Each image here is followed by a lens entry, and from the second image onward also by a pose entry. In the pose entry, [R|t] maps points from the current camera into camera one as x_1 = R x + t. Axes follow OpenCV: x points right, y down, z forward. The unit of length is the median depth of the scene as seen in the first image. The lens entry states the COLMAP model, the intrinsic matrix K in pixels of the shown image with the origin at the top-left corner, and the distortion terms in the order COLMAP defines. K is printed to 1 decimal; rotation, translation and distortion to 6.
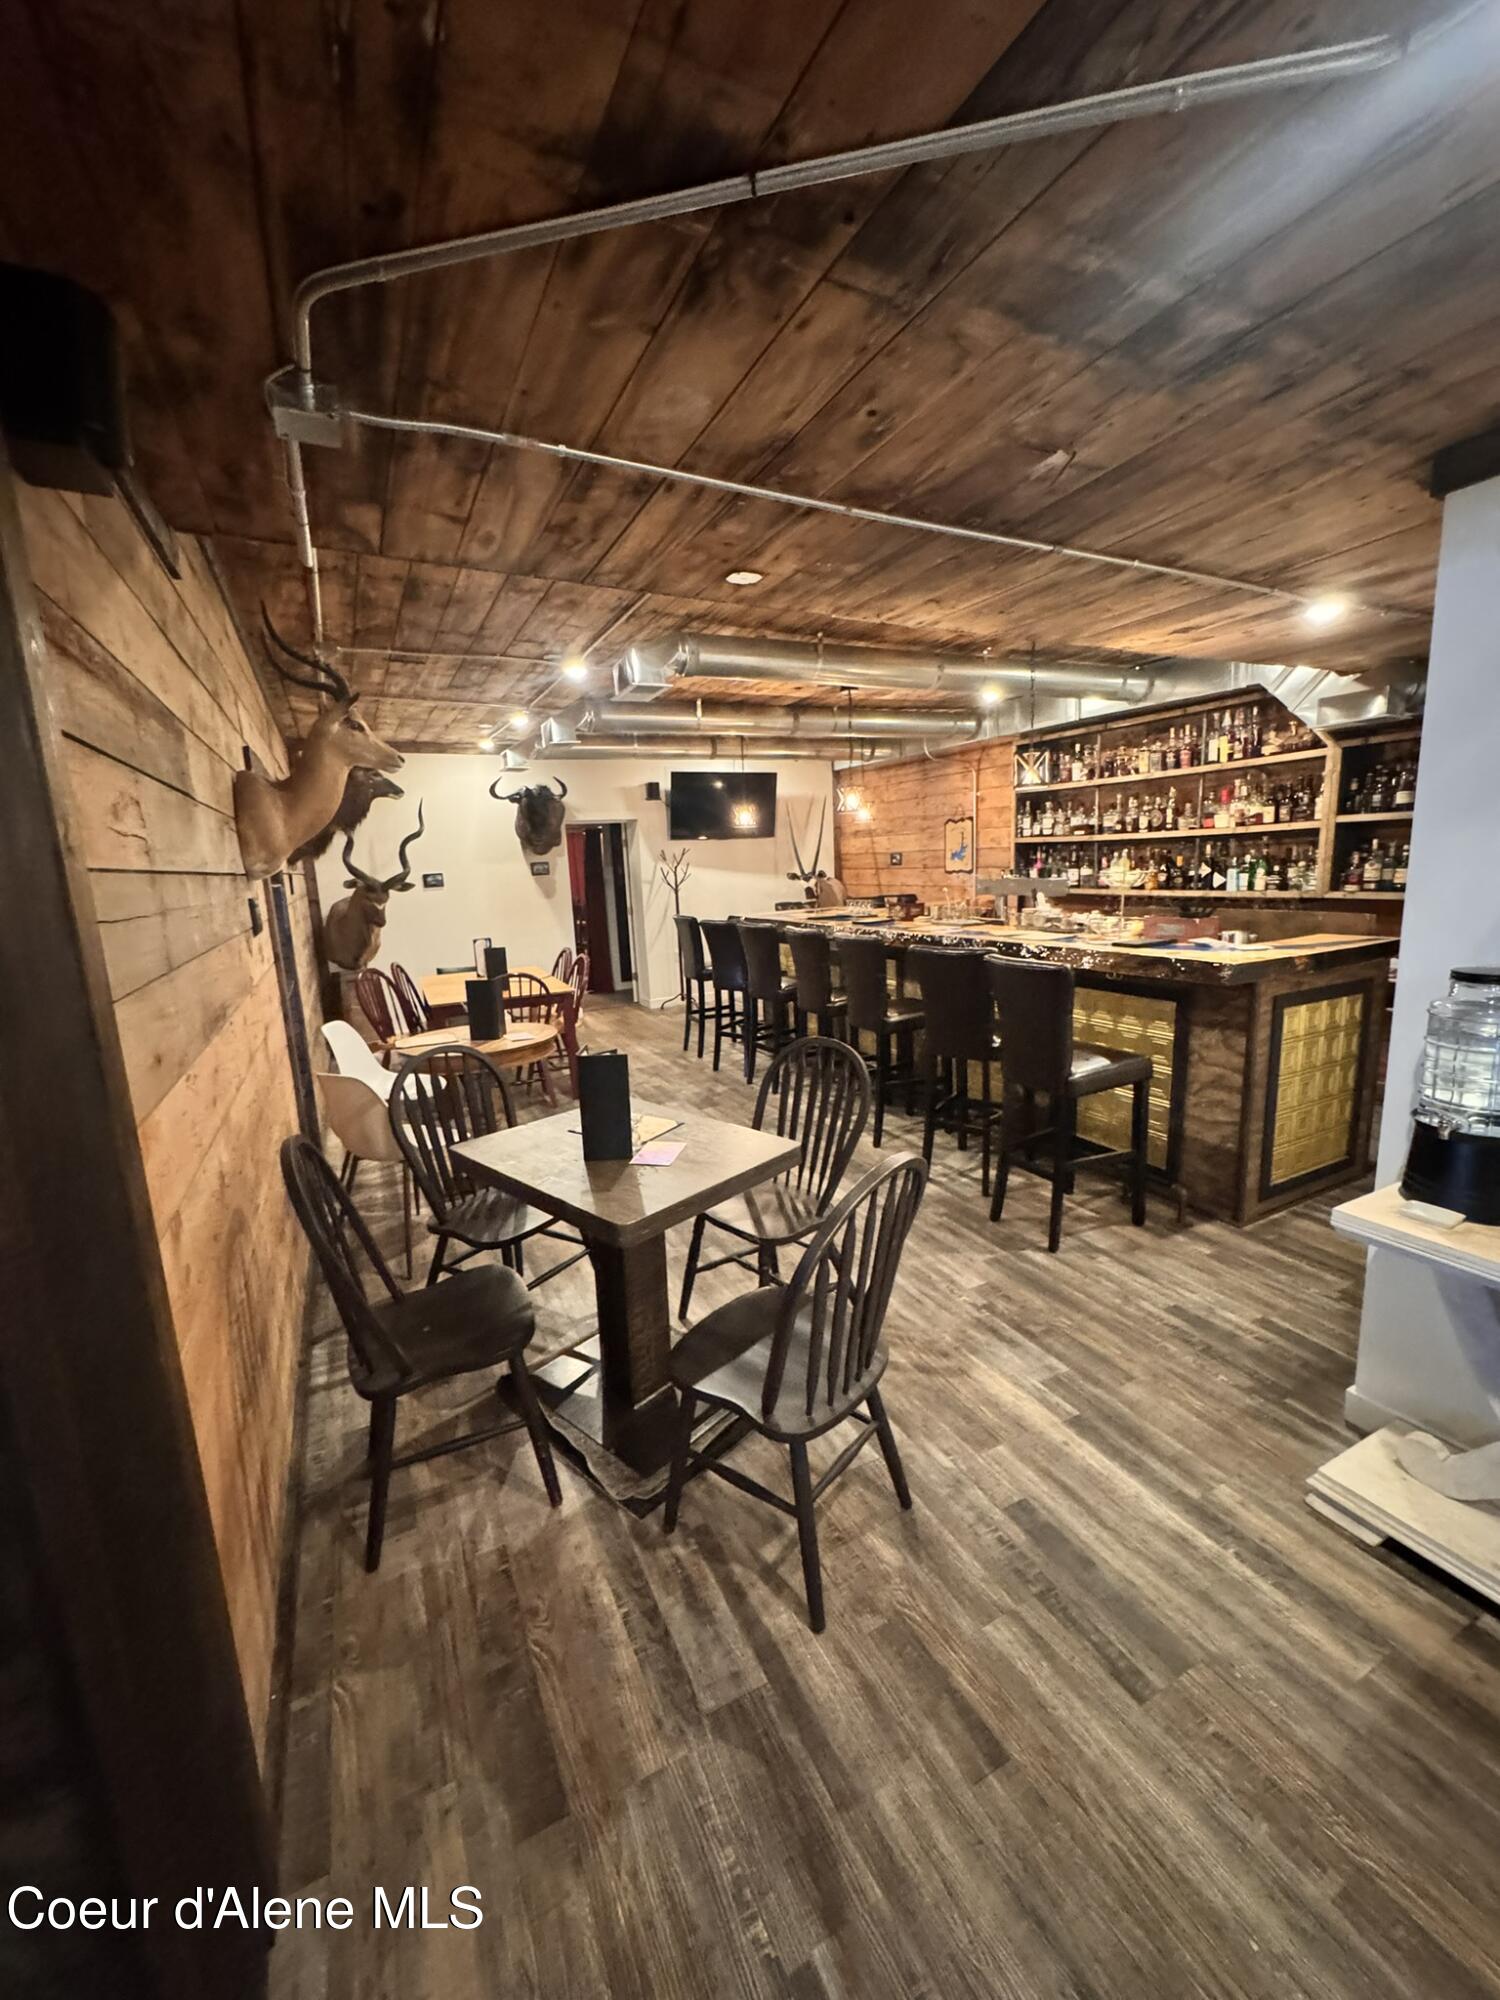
lens RADIAL K [[795.2, 0, 749.9], [0, 795.2, 994.5], [0, 0, 1]] dist [0.000240, 0.000466]
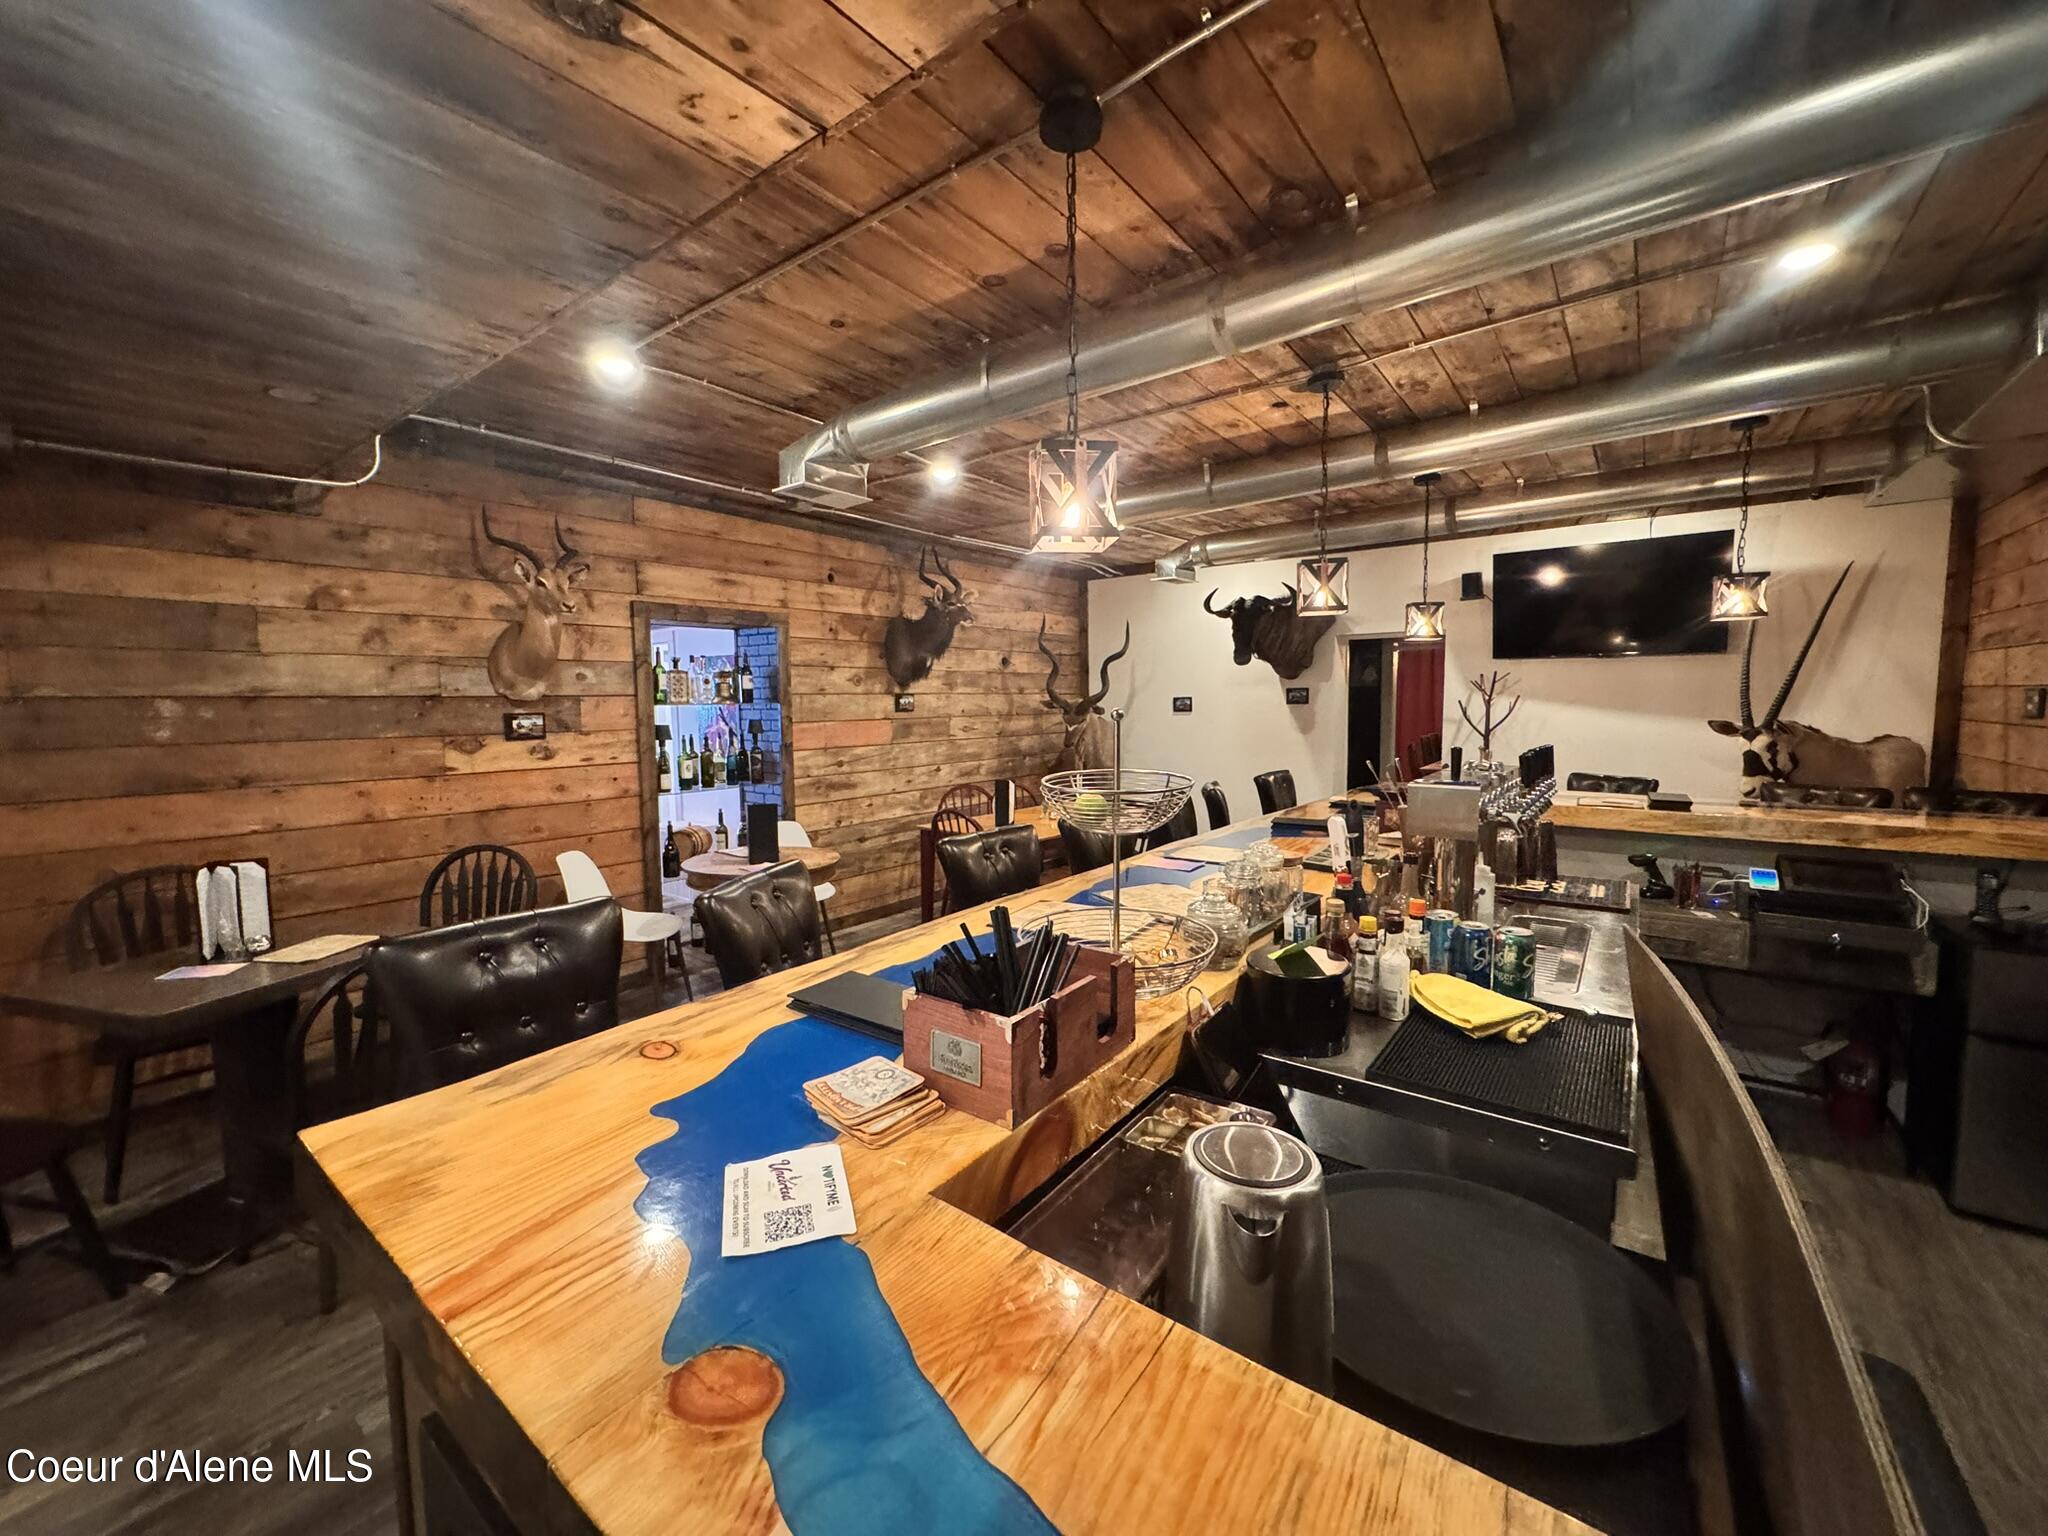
lens RADIAL K [[814.3, 0, 1025.4], [0, 814.3, 762.6], [0, 0, 1]] dist [0.000240, 0.000466]
pose [[0.427146, 0.110067, -0.897458, 0.532480], [-0.161577, 0.985878, 0.044008, -0.123113], [0.889629, 0.126210, 0.438898, 0.598236]]
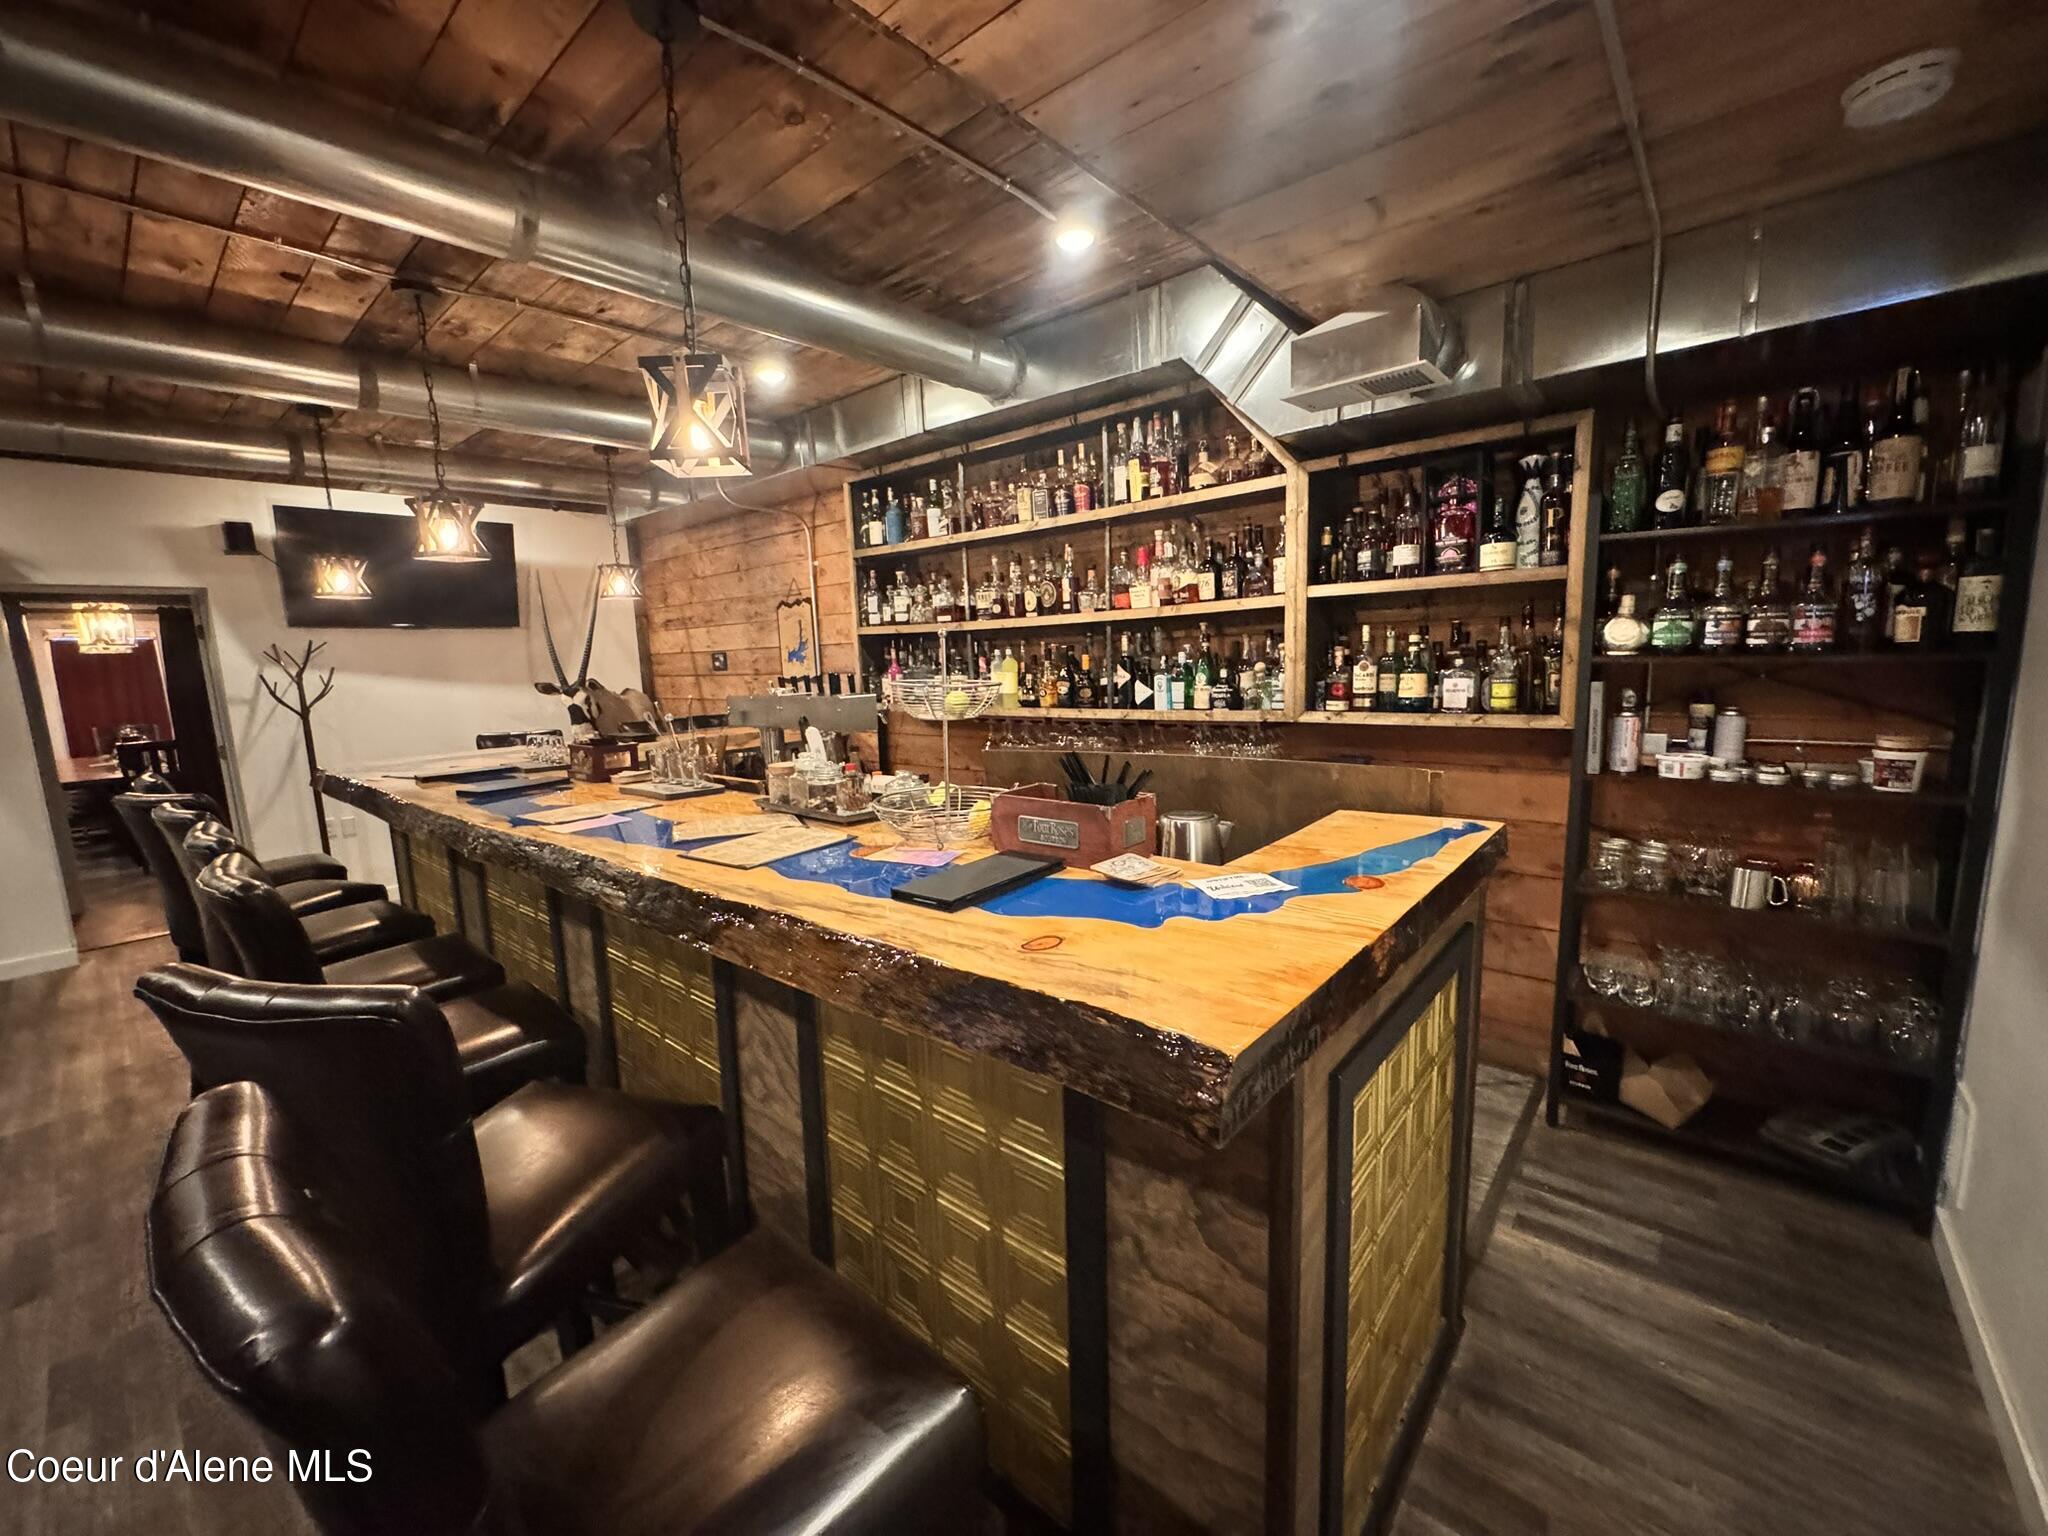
lens RADIAL K [[814.3, 0, 1025.1], [0, 814.3, 758.0], [0, 0, 1]] dist [0.000240, 0.000466]
pose [[0.924647, -0.042955, 0.378394, 0.250853], [0.063509, 0.997097, -0.042003, -0.069077], [-0.375491, 0.062869, 0.924691, 0.430977]]
